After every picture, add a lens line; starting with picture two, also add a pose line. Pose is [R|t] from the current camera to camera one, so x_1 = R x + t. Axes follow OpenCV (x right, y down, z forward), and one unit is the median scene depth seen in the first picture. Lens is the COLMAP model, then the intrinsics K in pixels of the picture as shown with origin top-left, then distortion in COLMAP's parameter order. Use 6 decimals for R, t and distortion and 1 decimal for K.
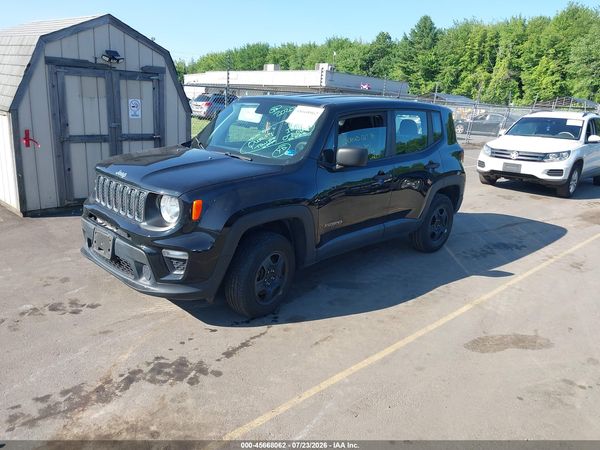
lens RADIAL K [[475.8, 0, 301.2], [0, 475.8, 222.8], [0, 0, 1]] dist [0.013415, -0.016951]
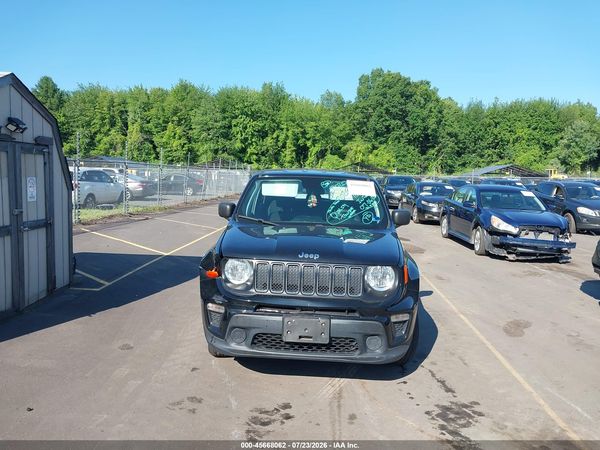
lens RADIAL K [[475.8, 0, 299.6], [0, 475.8, 210.1], [0, 0, 1]] dist [0.013415, -0.016951]
pose [[0.735019, -0.083494, 0.672887, -0.566051], [0.181867, 0.980302, -0.077022, -0.065853], [-0.653201, 0.178988, 0.735725, 0.142815]]
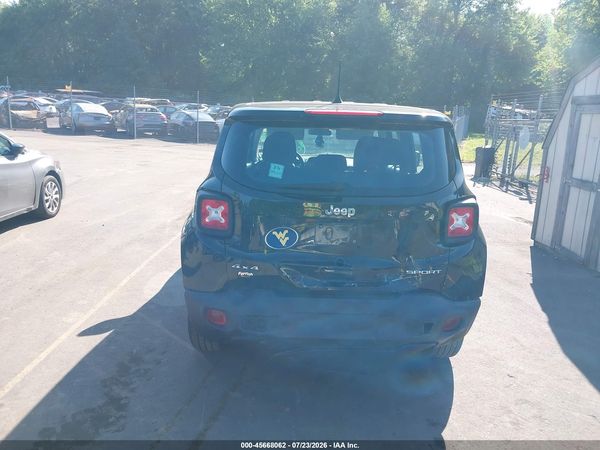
lens RADIAL K [[475.8, 0, 295.5], [0, 475.8, 225.4], [0, 0, 1]] dist [0.013415, -0.016951]
pose [[-0.708117, 0.075393, -0.702059, 0.516679], [-0.253912, 0.900583, 0.352816, -0.270684], [0.658862, 0.428096, -0.618574, 1.175936]]
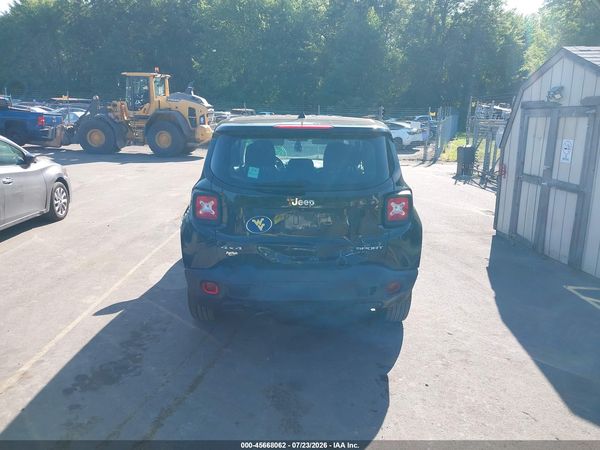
lens RADIAL K [[475.8, 0, 296.9], [0, 475.8, 223.8], [0, 0, 1]] dist [0.013415, -0.016951]
pose [[-0.698593, 0.085870, -0.710347, 0.580671], [-0.236611, 0.909196, 0.342604, -0.302745], [0.675265, 0.407416, -0.614841, 1.266243]]
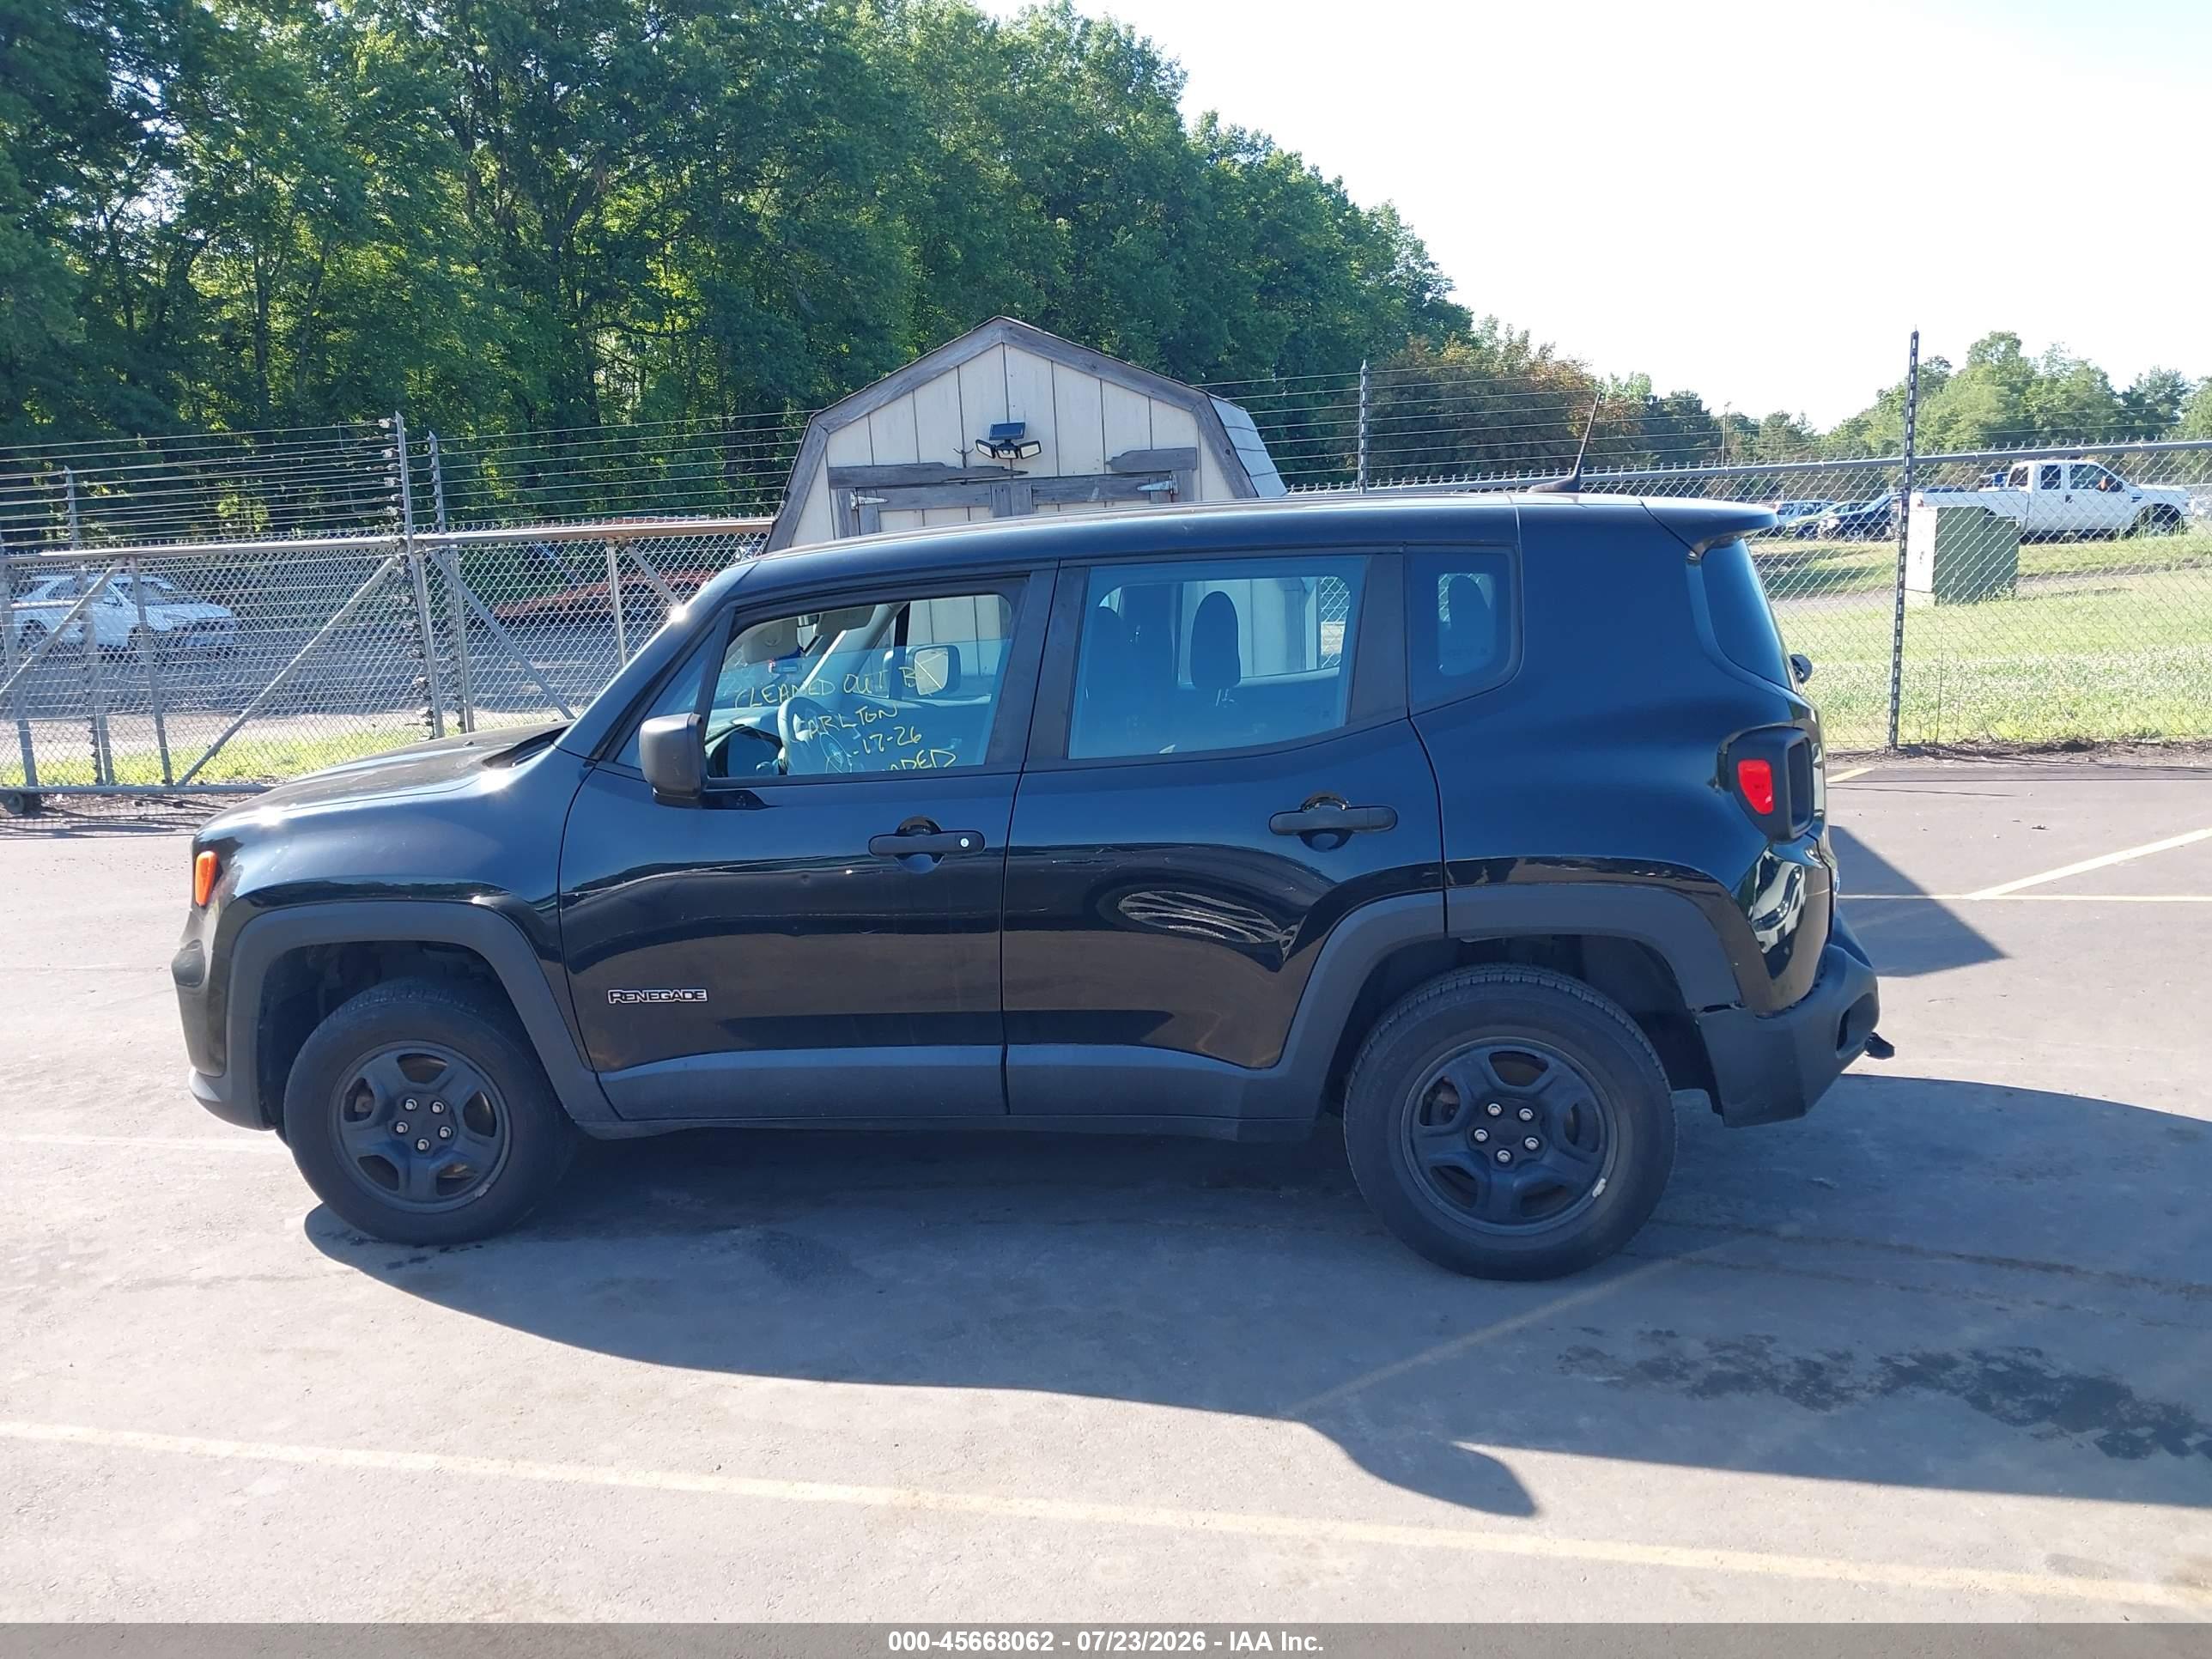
lens RADIAL K [[1754.1, 0, 1091.4], [0, 1754.1, 784.0], [0, 0, 1]] dist [0.013415, -0.016951]
pose [[0.550254, 0.045189, -0.833773, 0.637877], [-0.136172, 0.990023, -0.036210, -0.071521], [0.823819, 0.133461, 0.550918, 0.387502]]
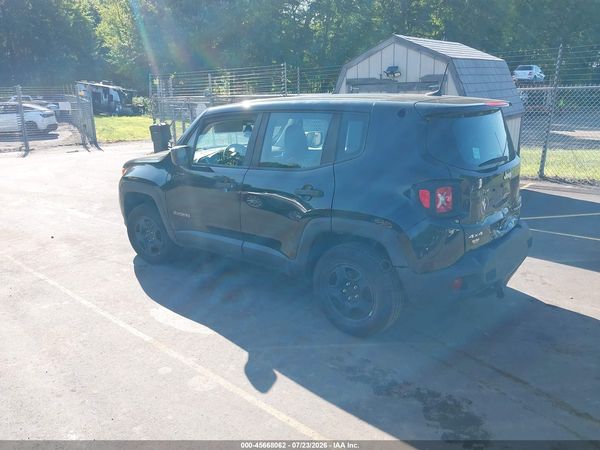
lens RADIAL K [[475.8, 0, 297.5], [0, 475.8, 220.9], [0, 0, 1]] dist [0.013415, -0.016951]
pose [[0.067678, 0.195993, -0.978267, 0.727390], [-0.232052, 0.956718, 0.175622, -0.149763], [0.970346, 0.215123, 0.110230, 0.701575]]
